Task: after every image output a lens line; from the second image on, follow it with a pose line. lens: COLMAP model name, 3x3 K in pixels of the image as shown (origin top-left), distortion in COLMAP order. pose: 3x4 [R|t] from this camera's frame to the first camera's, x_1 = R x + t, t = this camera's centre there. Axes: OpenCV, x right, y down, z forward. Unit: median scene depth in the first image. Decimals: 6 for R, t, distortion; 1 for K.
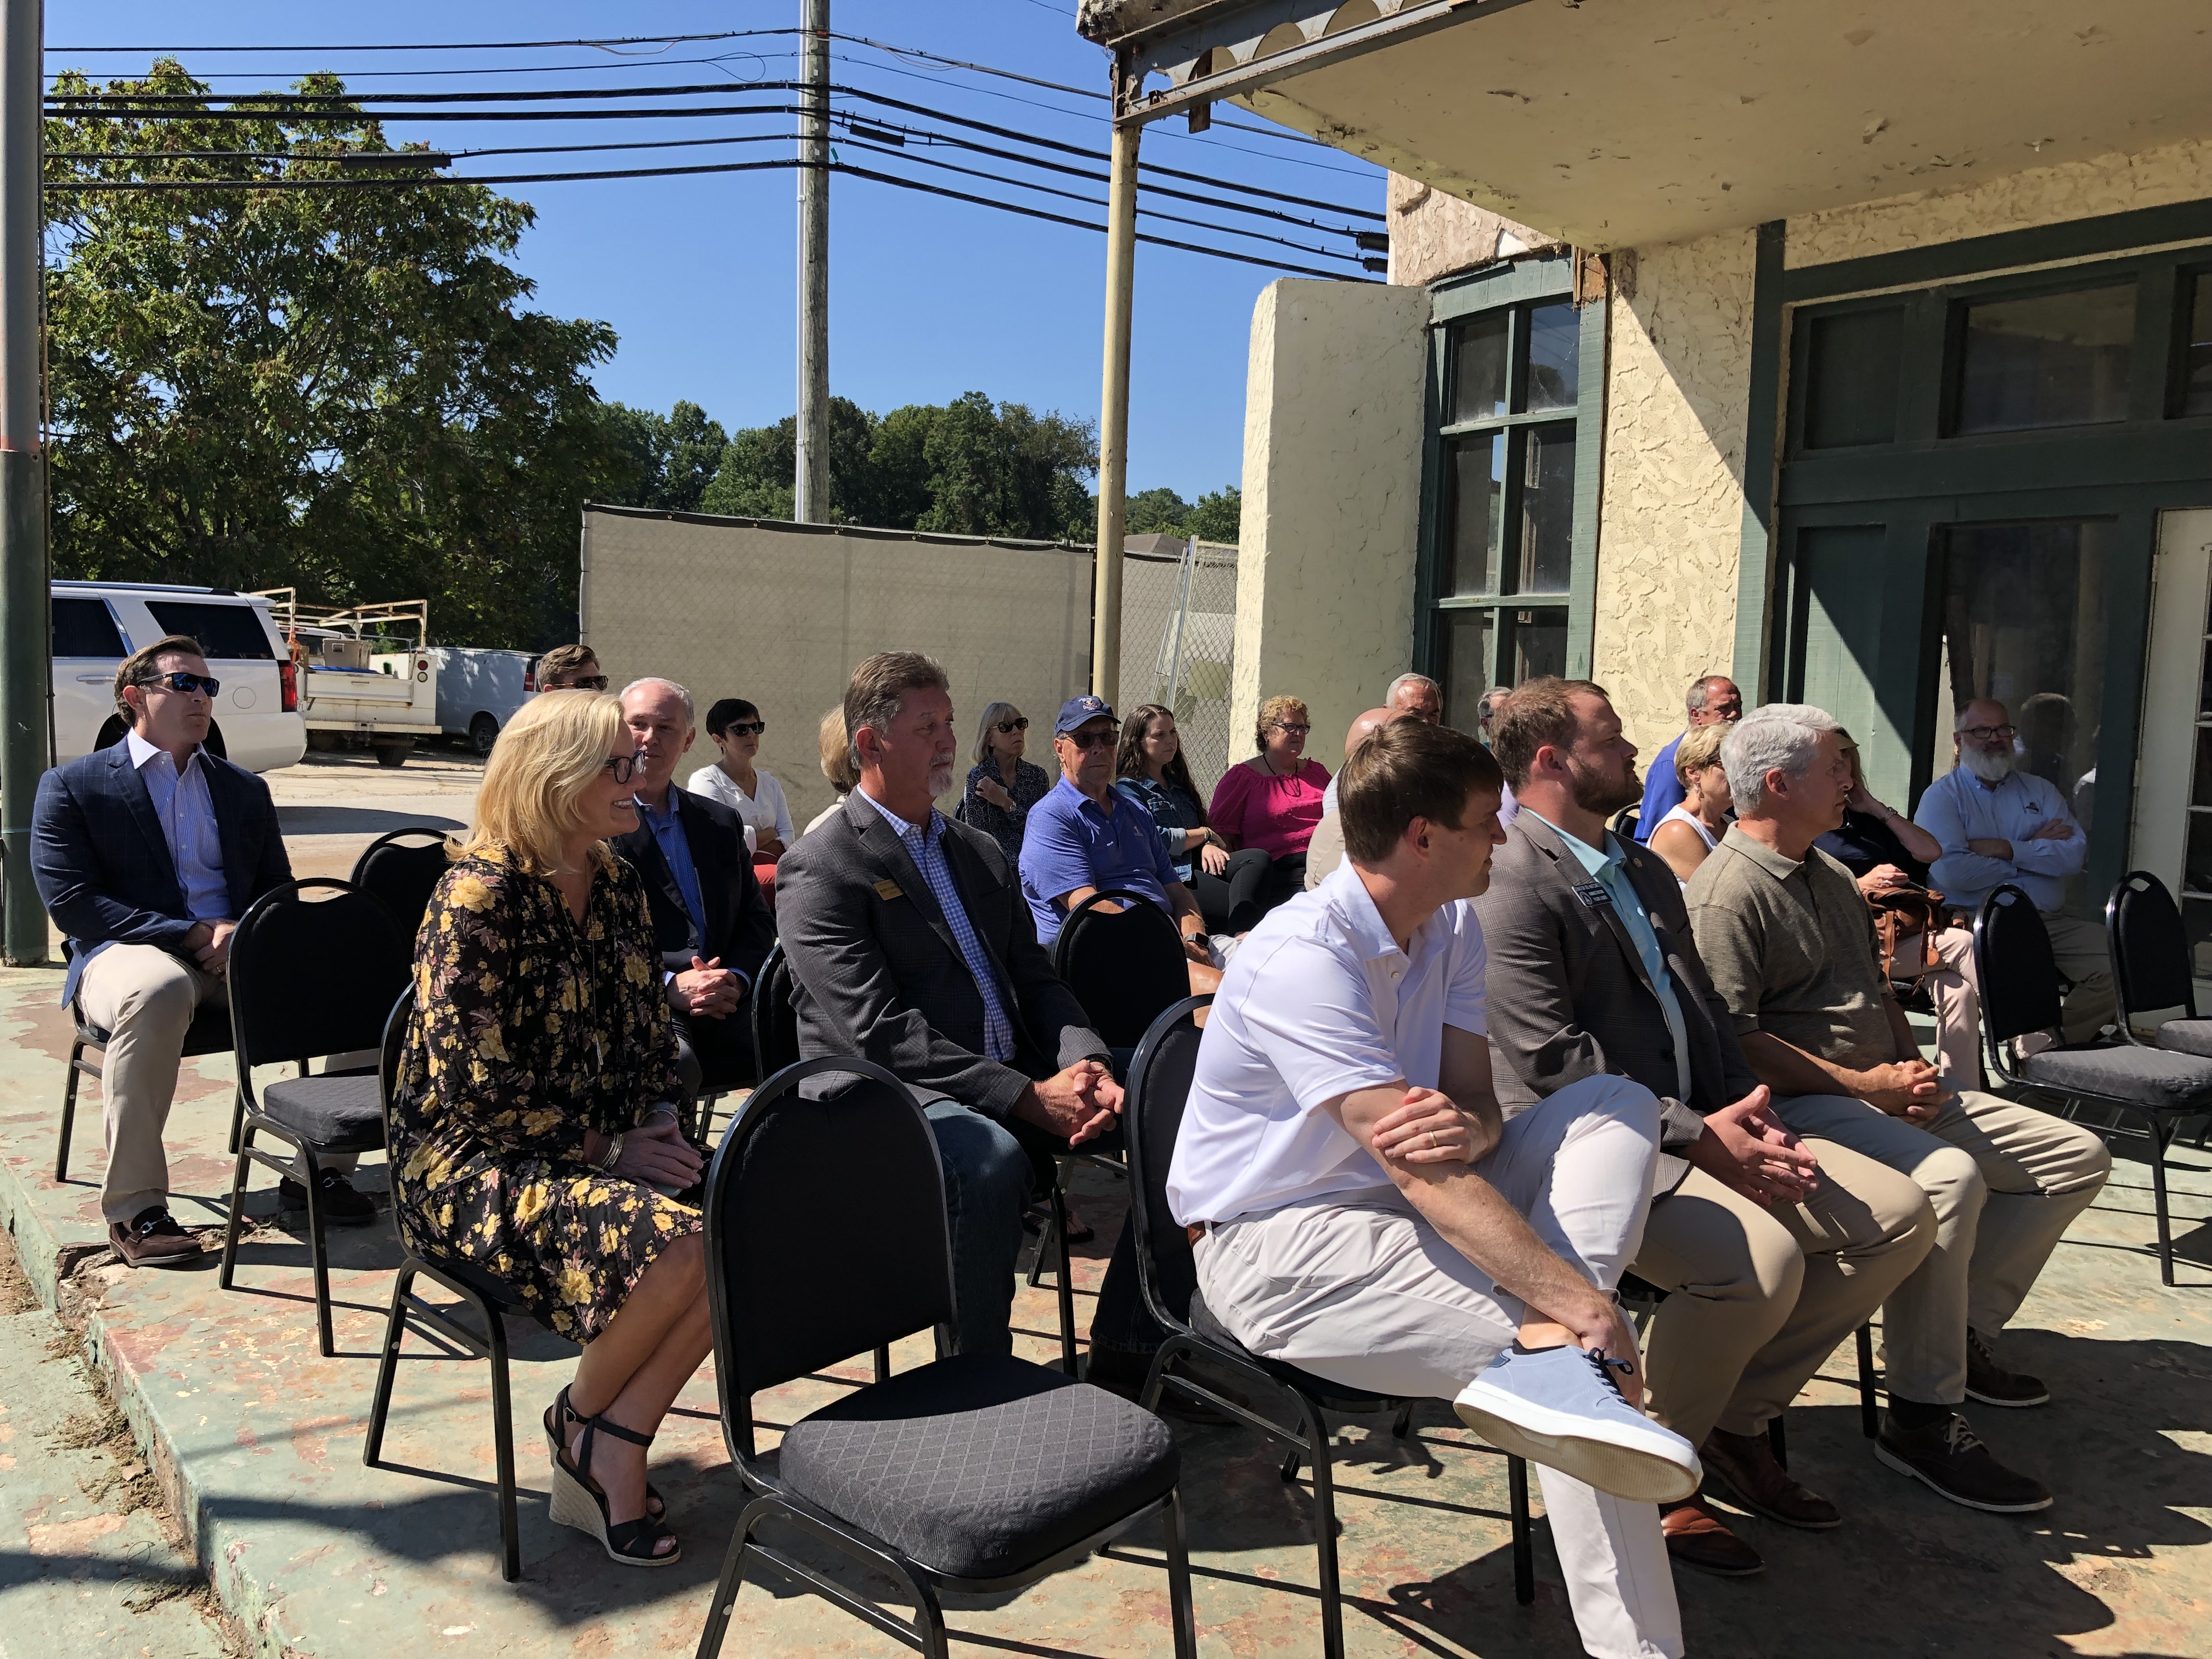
lens RADIAL K [[1850.1, 0, 1100.1], [0, 1850.1, 839.8], [0, 0, 1]] dist [0.005807, -0.001584]
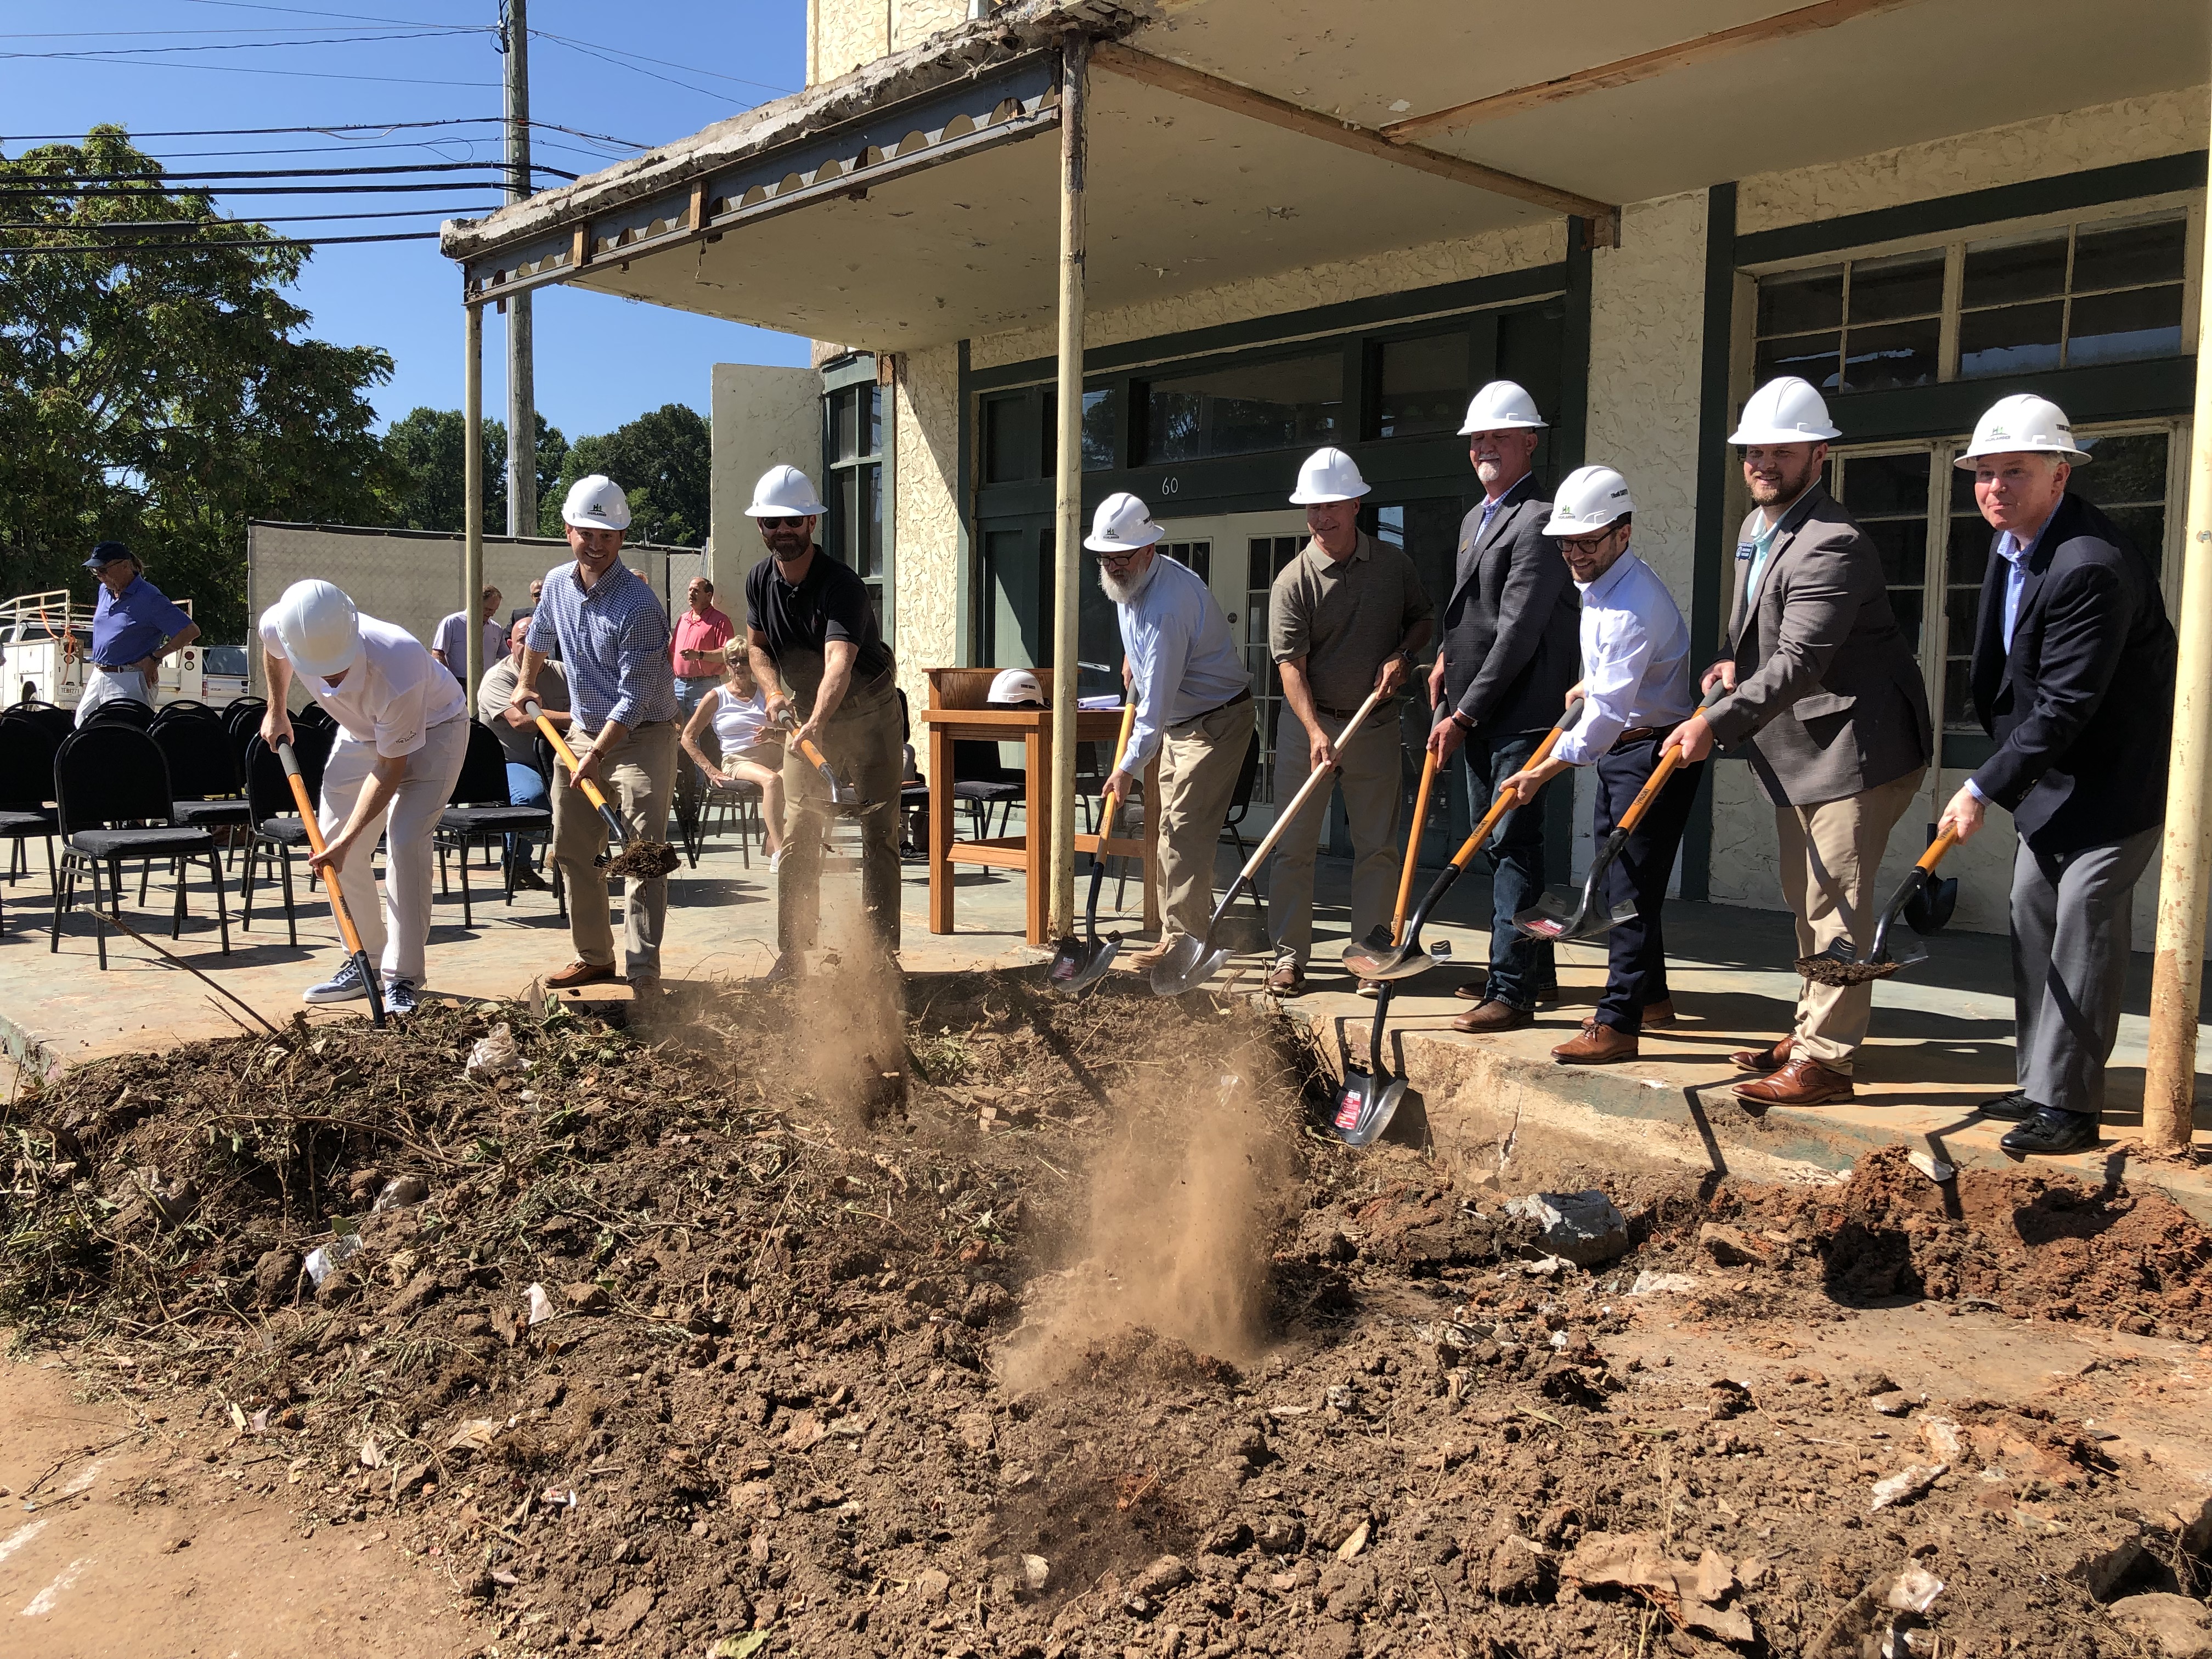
lens RADIAL K [[1850.1, 0, 1113.0], [0, 1850.1, 821.2], [0, 0, 1]] dist [0.005807, -0.001584]
pose [[0.996779, -0.020039, 0.077653, 0.331875], [0.020932, 0.999724, -0.010709, 0.093977], [-0.077417, 0.012300, 0.996923, -0.555203]]
